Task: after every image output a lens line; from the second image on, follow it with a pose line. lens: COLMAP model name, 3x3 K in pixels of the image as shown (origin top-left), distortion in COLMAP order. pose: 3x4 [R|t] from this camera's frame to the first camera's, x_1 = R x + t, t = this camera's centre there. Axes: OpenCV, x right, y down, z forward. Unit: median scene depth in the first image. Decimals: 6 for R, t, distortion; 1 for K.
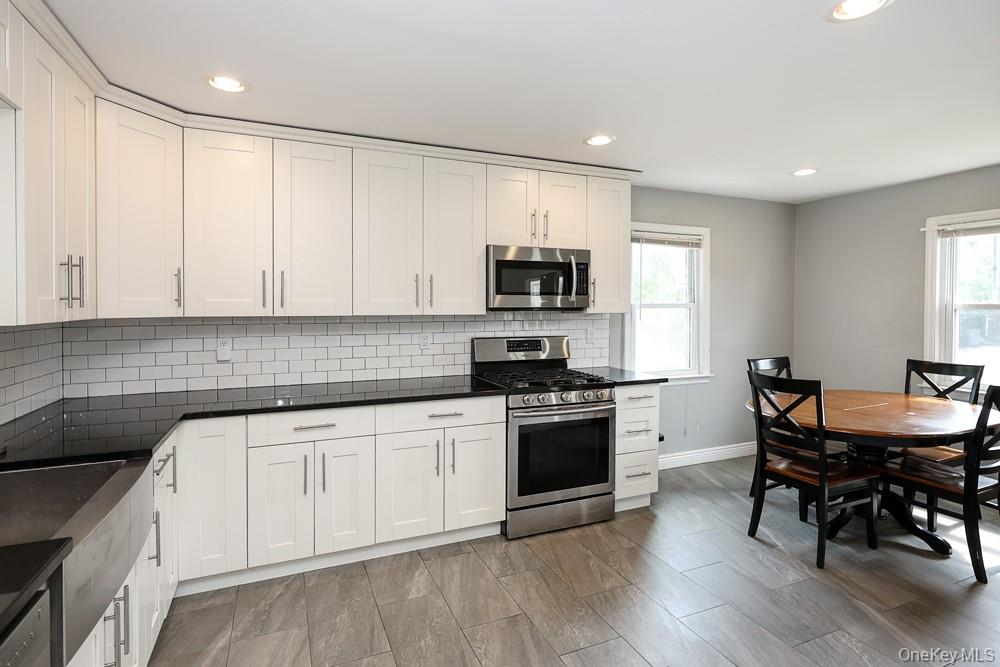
lens RADIAL K [[487.9, 0, 471.8], [0, 487.9, 307.7], [0, 0, 1]] dist [0.003147, -0.000830]
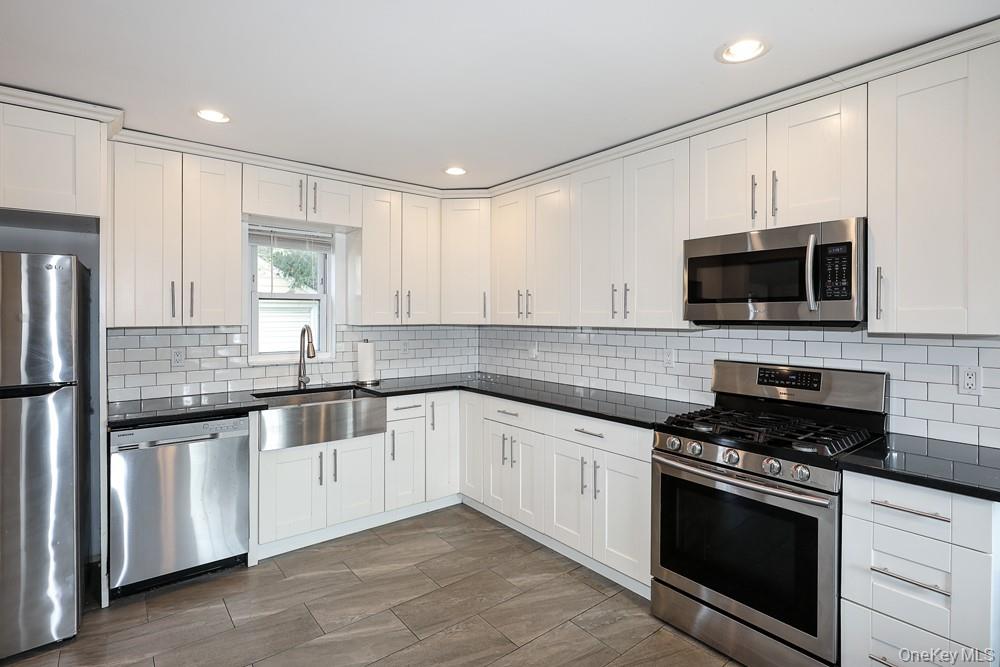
lens RADIAL K [[487.9, 0, 495.4], [0, 487.9, 317.1], [0, 0, 1]] dist [0.003147, -0.000830]
pose [[0.287862, 0.000248, -0.957672, 0.719432], [-0.004813, 0.999988, -0.001187, -0.002903], [0.957660, 0.004951, 0.287860, 0.500700]]
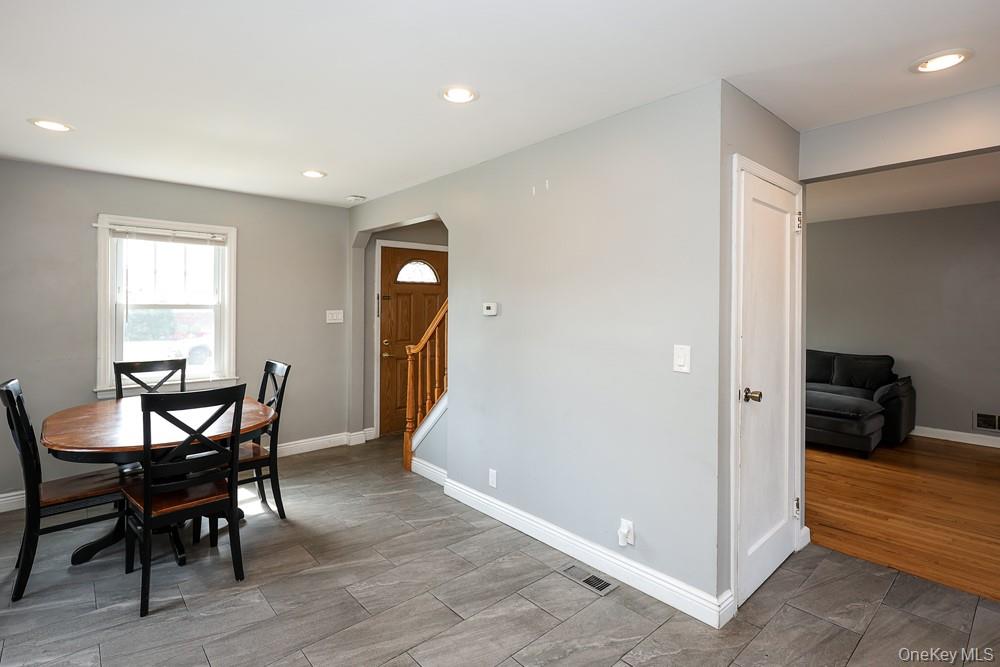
lens RADIAL K [[487.9, 0, 521.1], [0, 487.9, 306.5], [0, 0, 1]] dist [0.003147, -0.000830]
pose [[-0.368034, -0.001466, 0.929811, -0.320804], [0.003973, 0.999987, 0.003149, -0.001994], [-0.929804, 0.004853, -0.368024, 0.718100]]
